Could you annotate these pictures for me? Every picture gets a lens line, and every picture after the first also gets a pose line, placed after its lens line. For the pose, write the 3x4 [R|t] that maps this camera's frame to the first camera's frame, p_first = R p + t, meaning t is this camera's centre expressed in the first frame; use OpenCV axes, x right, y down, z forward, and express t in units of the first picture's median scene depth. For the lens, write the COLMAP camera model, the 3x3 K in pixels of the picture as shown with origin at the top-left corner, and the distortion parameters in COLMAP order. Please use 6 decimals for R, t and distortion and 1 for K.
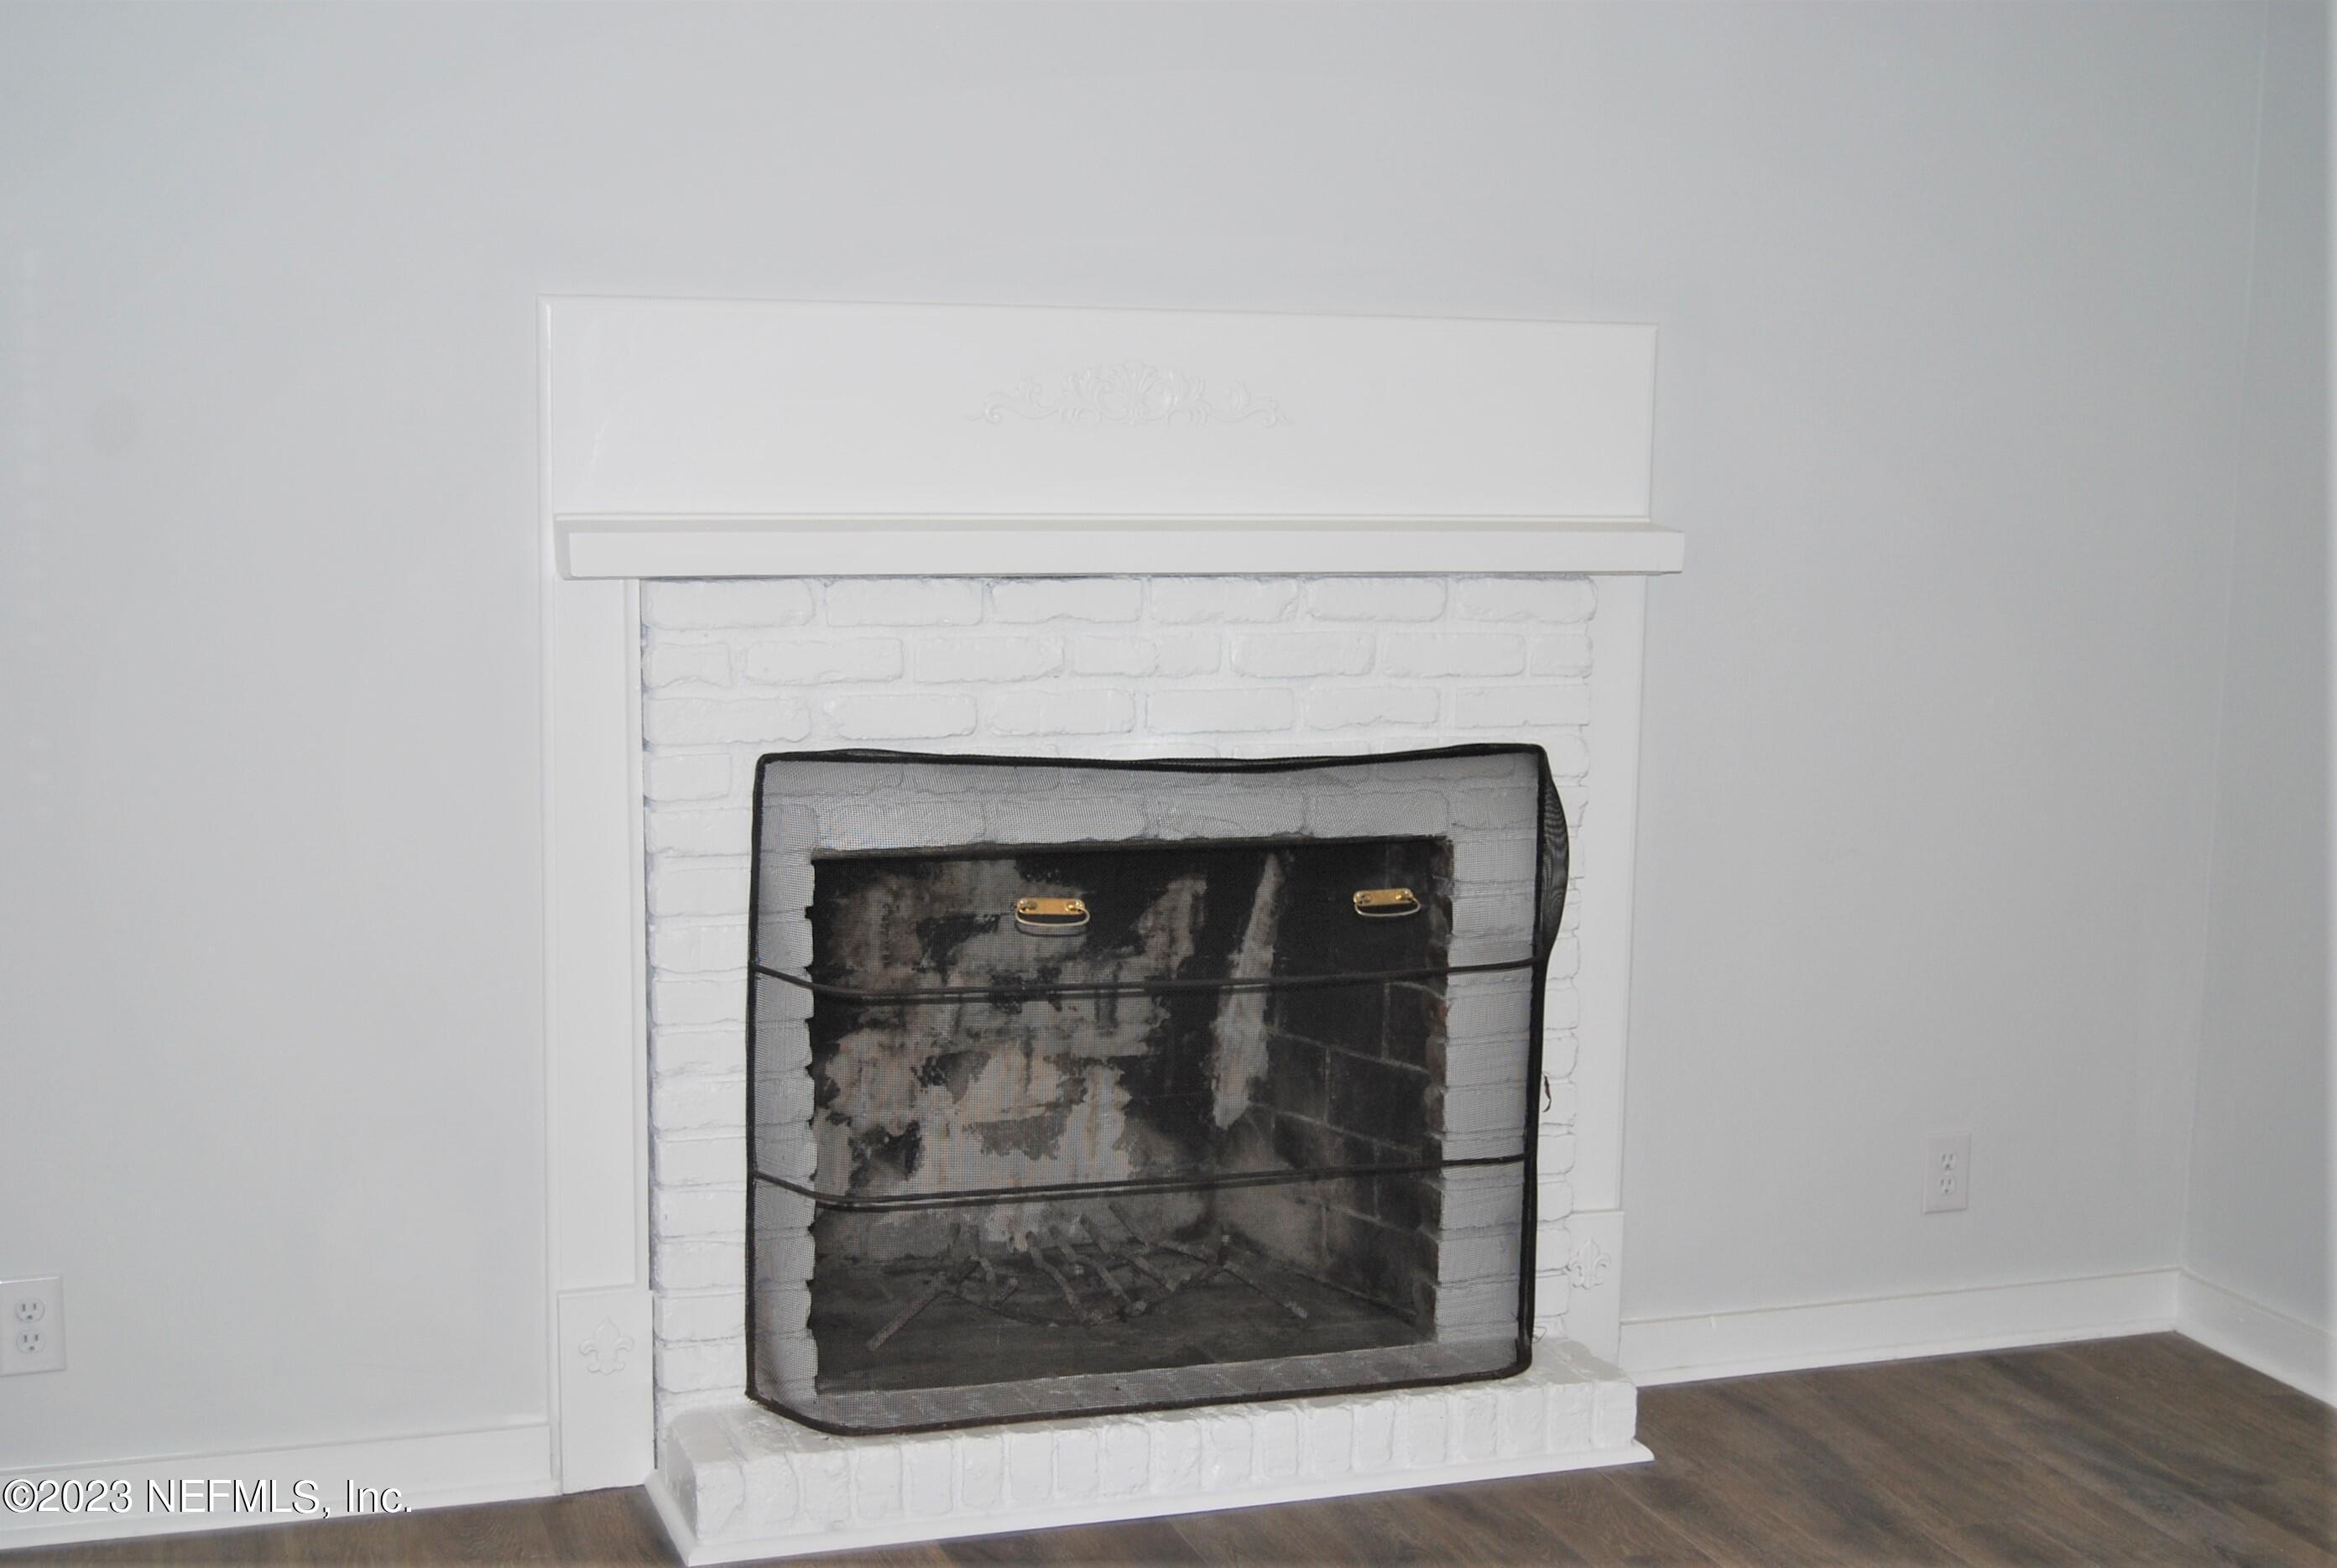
lens RADIAL K [[3091.8, 0, 1168.5], [0, 3091.8, 784.0], [0, 0, 1]] dist [-0.034466, -0.001122]
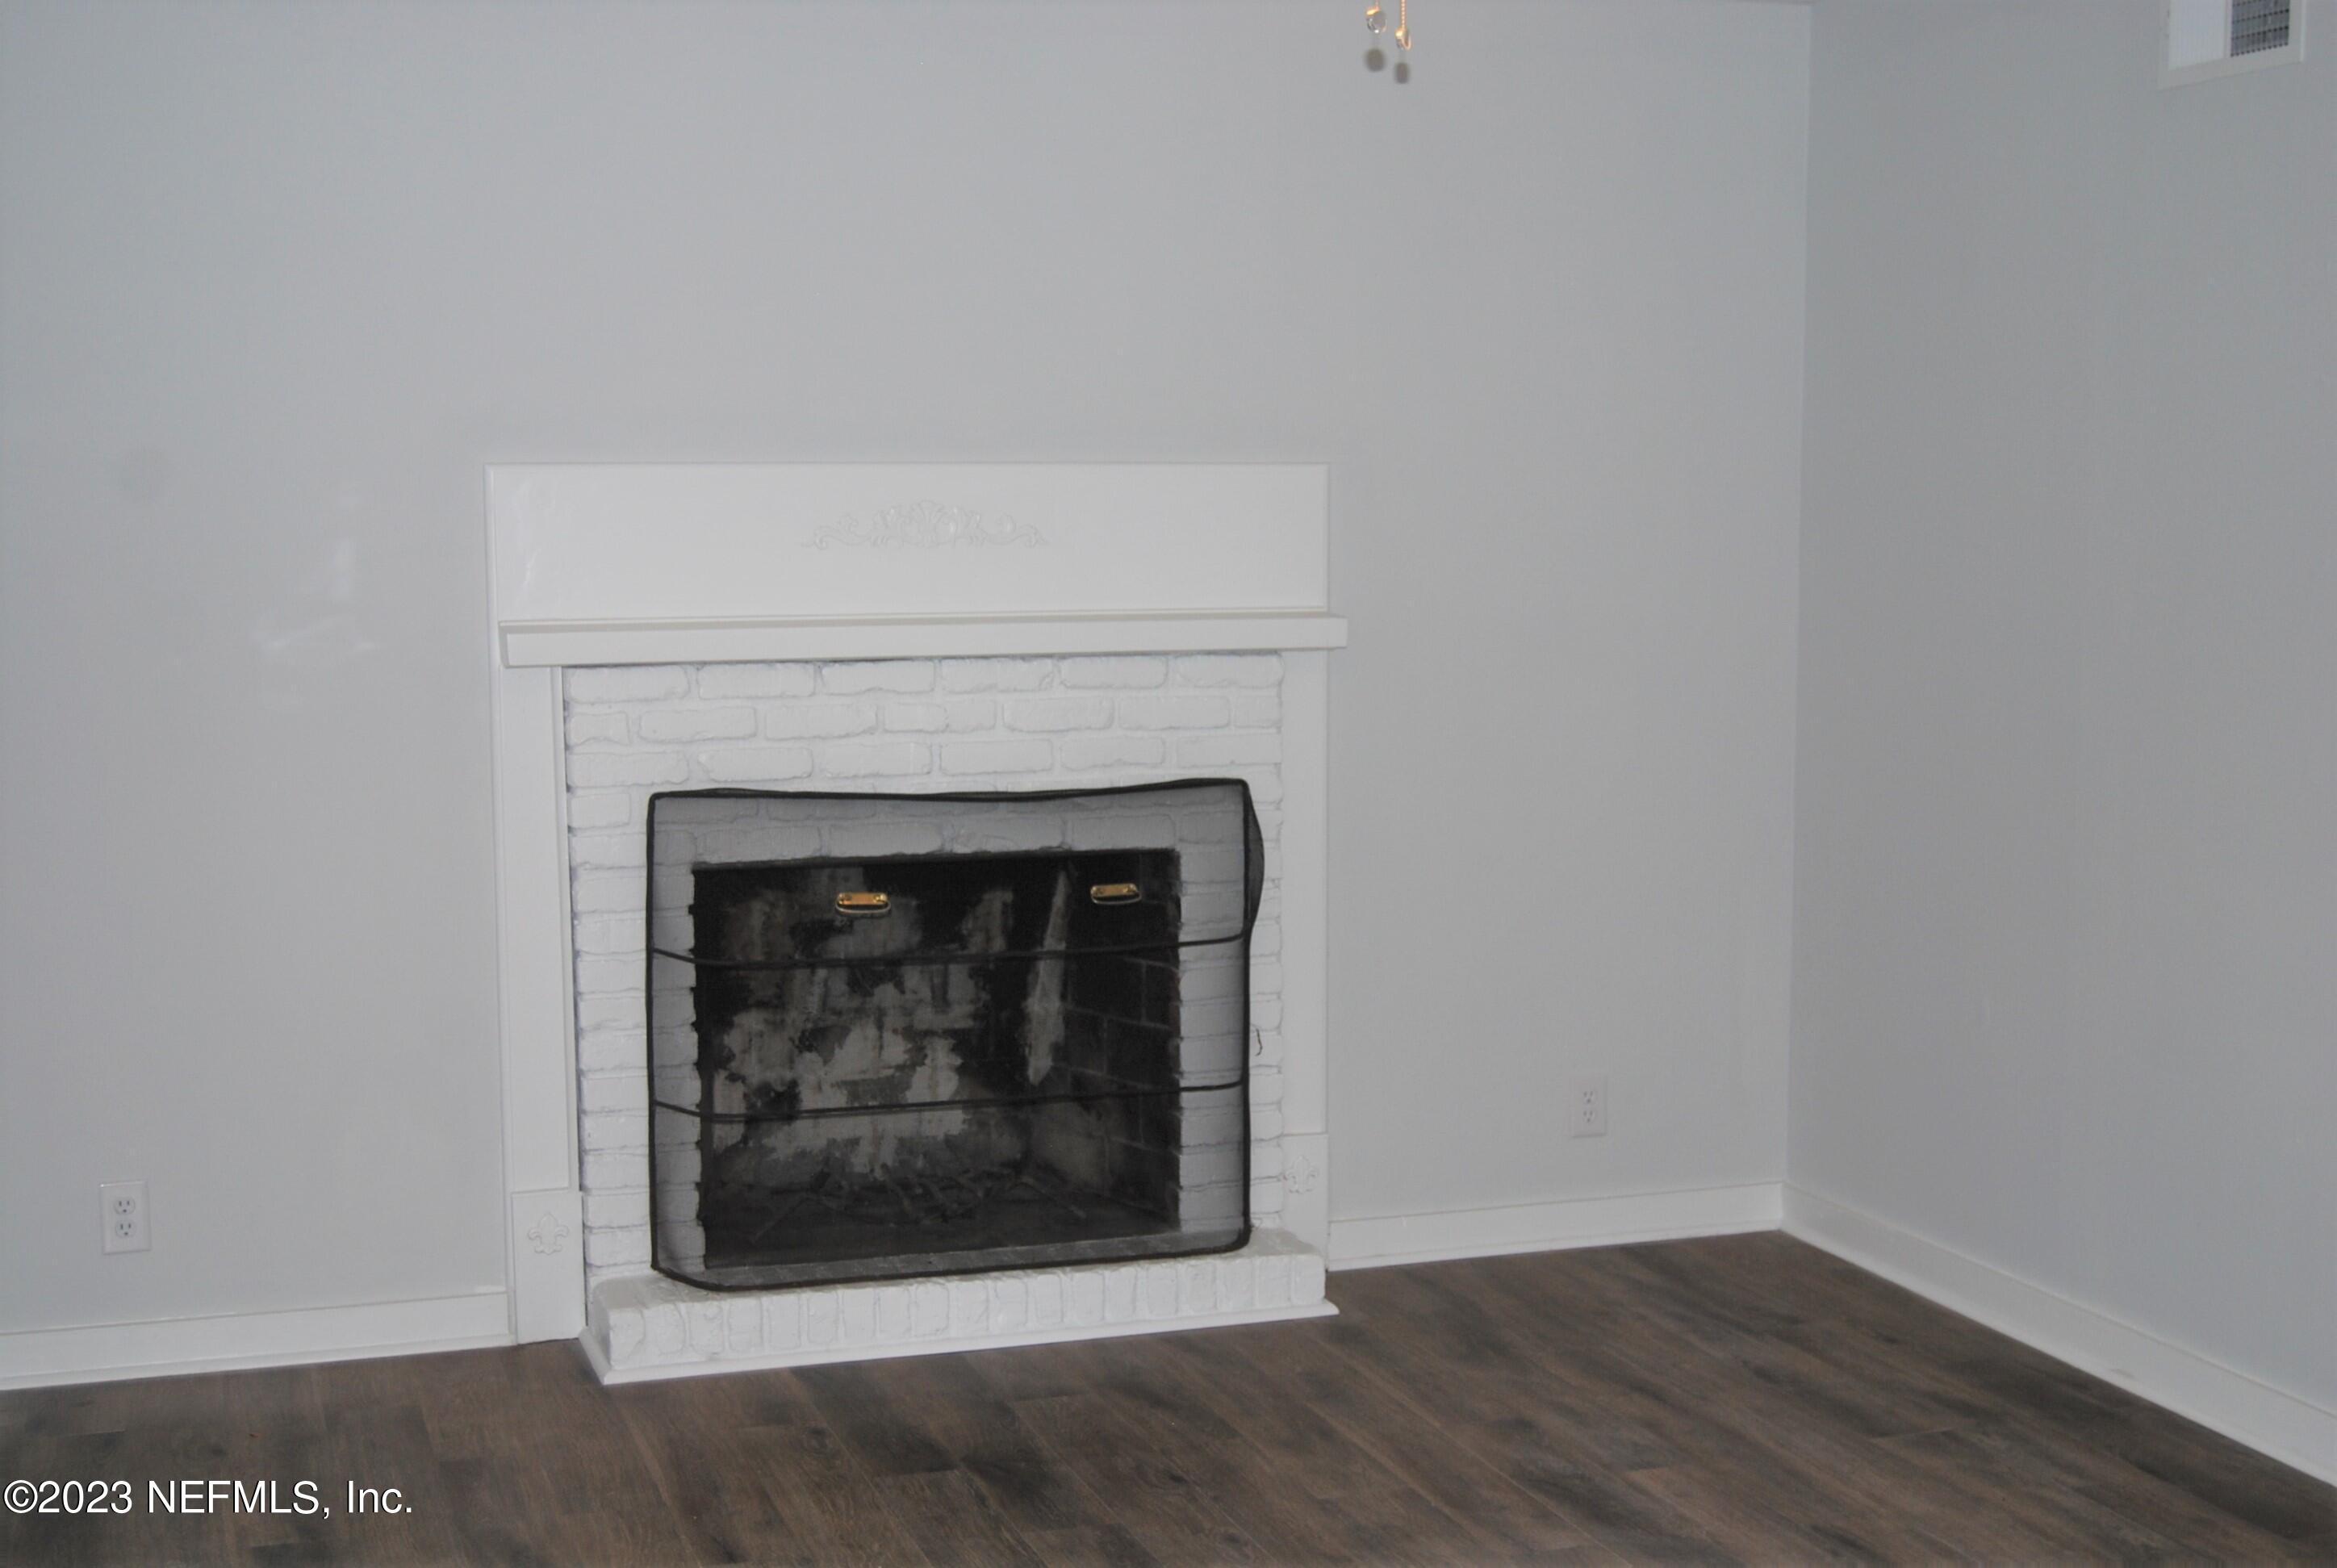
lens RADIAL K [[2976.7, 0, 1168.5], [0, 2976.7, 784.0], [0, 0, 1]] dist [-0.025735, -0.035064]
pose [[0.999662, -0.021495, -0.014617, 0.108237], [0.020938, 0.999088, -0.037223, 0.037360], [0.015404, 0.036904, 0.999200, -0.293066]]
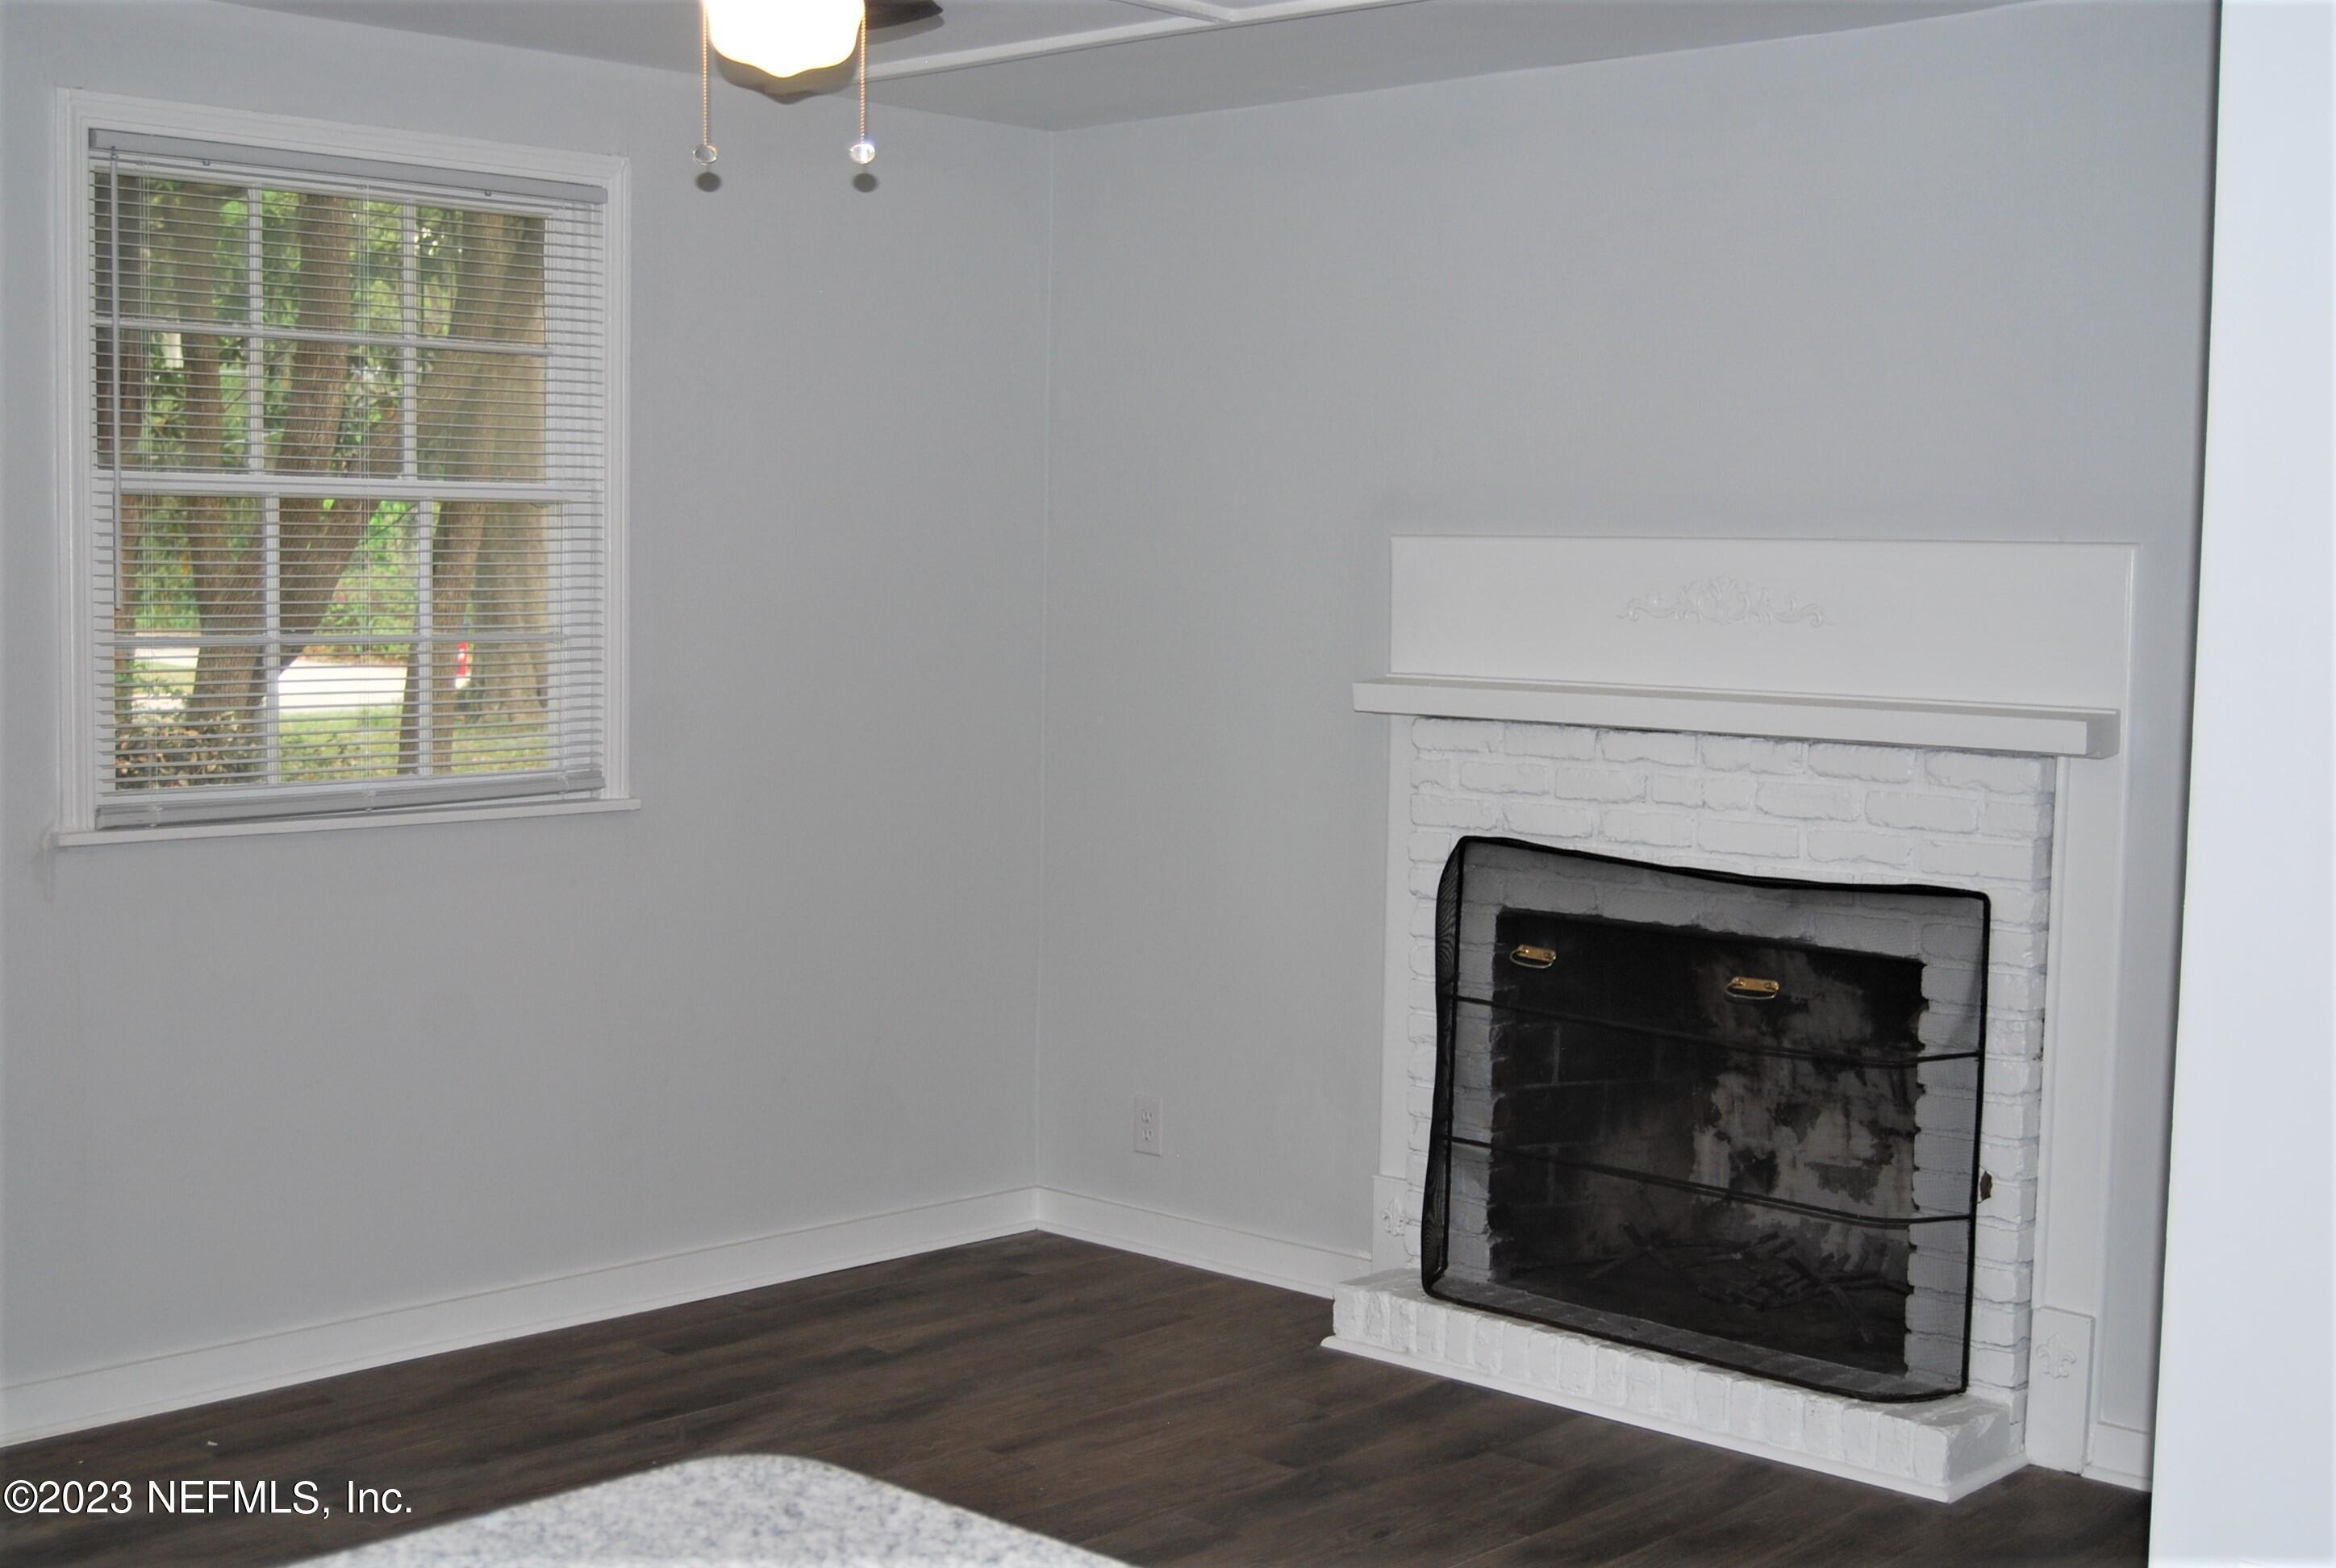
lens RADIAL K [[2975.3, 0, 1168.0], [0, 2975.3, 784.0], [0, 0, 1]] dist [-0.025735, -0.035064]
pose [[0.459688, 0.057468, -0.886219, 1.007298], [-0.124217, 0.992255, -0.000088, -0.015560], [0.879351, 0.110124, 0.463266, 0.184698]]
